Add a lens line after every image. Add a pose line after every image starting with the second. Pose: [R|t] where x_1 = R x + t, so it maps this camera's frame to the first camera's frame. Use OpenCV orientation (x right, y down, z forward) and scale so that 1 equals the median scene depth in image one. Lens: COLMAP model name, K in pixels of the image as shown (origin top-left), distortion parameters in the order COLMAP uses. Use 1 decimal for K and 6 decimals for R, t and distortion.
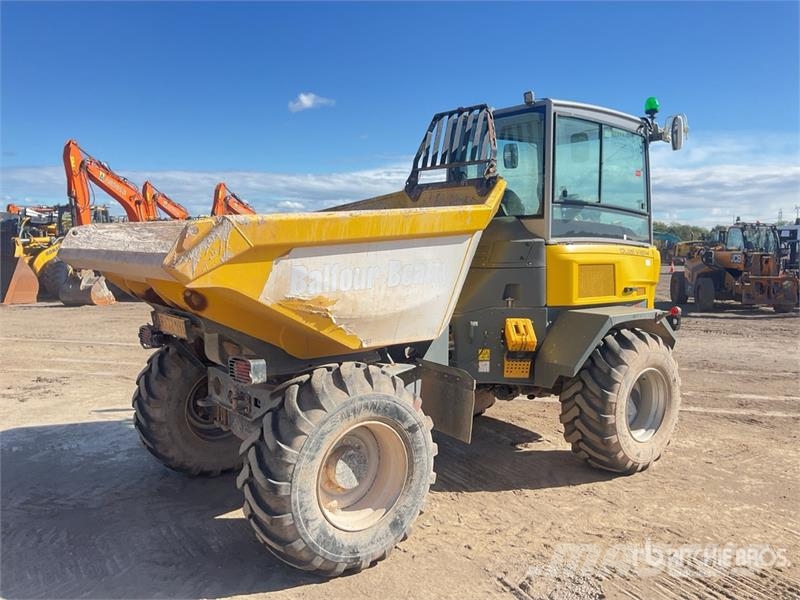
lens RADIAL K [[657.4, 0, 400.0], [0, 657.4, 300.0], [0, 0, 1]] dist [0.128836, -0.262870]
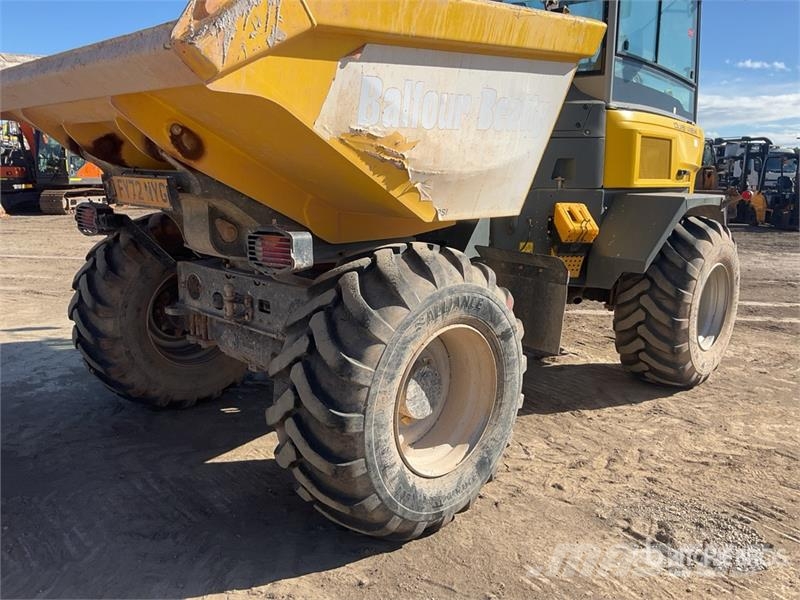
lens RADIAL K [[657.4, 0, 400.0], [0, 657.4, 300.0], [0, 0, 1]] dist [0.128836, -0.262870]
pose [[0.990513, -0.012857, 0.136816, -0.184175], [-0.002579, 0.993699, 0.112053, 0.074393], [-0.137394, -0.111343, 0.984239, 0.303854]]
